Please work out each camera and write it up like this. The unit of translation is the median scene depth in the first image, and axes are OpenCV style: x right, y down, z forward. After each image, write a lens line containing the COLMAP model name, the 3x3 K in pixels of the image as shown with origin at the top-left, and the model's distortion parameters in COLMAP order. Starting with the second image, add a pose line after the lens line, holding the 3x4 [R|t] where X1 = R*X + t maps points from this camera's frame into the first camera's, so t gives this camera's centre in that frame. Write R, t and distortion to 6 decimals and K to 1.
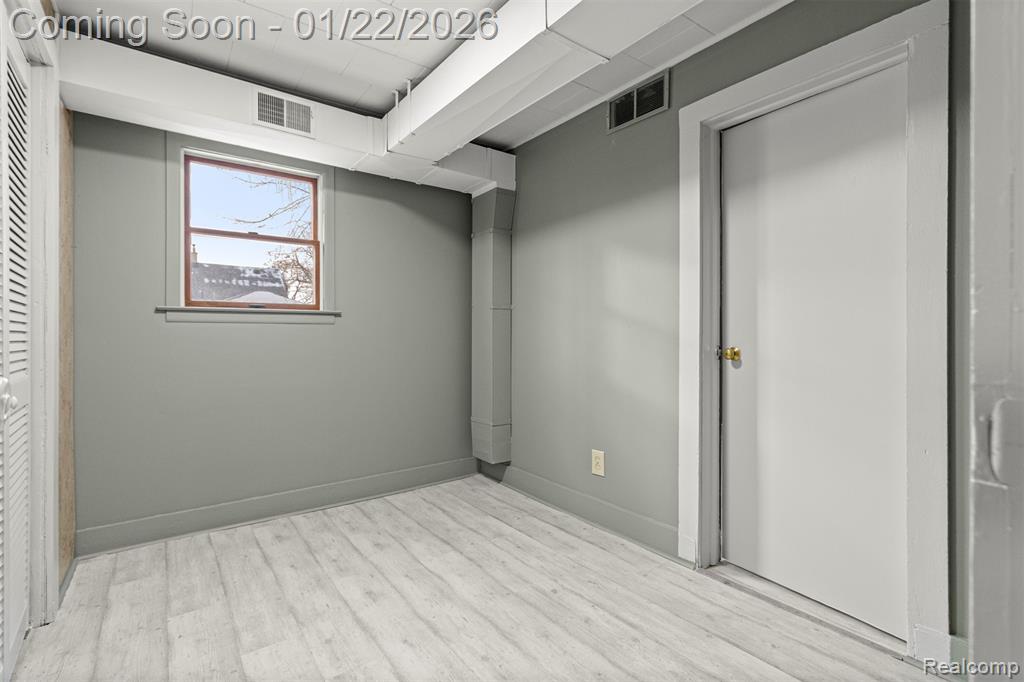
lens RADIAL K [[474.2, 0, 511.3], [0, 474.2, 342.7], [0, 0, 1]] dist [0.006904, -0.002393]
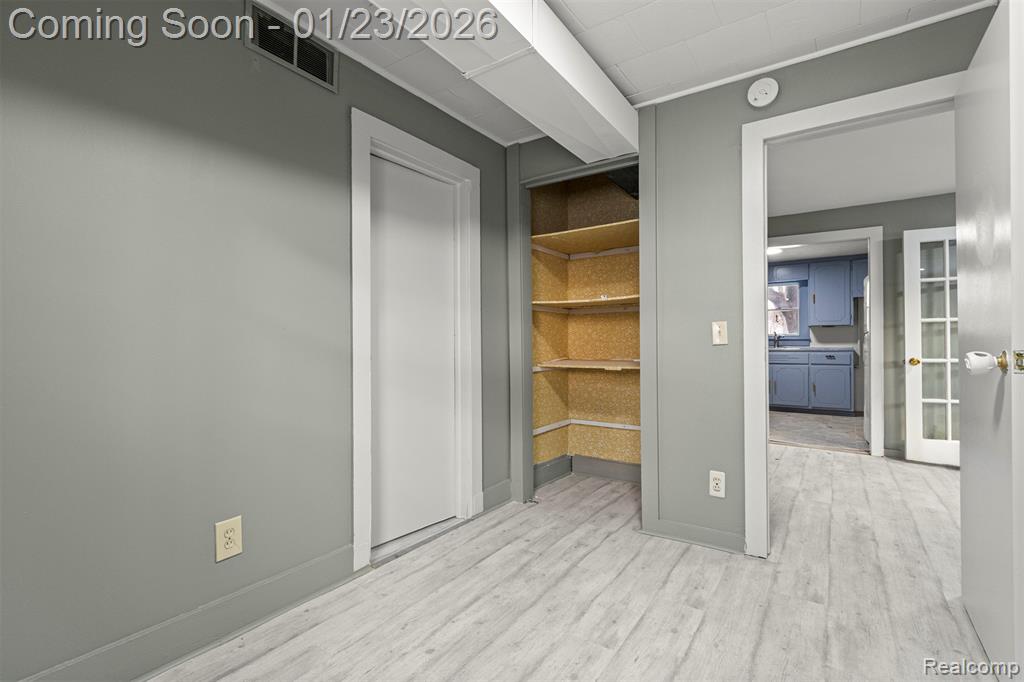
lens RADIAL K [[474.2, 0, 501.6], [0, 474.2, 344.2], [0, 0, 1]] dist [0.006904, -0.002393]
pose [[-0.309421, -0.002303, 0.950922, -0.747416], [0.017849, 0.999807, 0.008229, -0.012864], [-0.950758, 0.019519, -0.309320, 1.155887]]
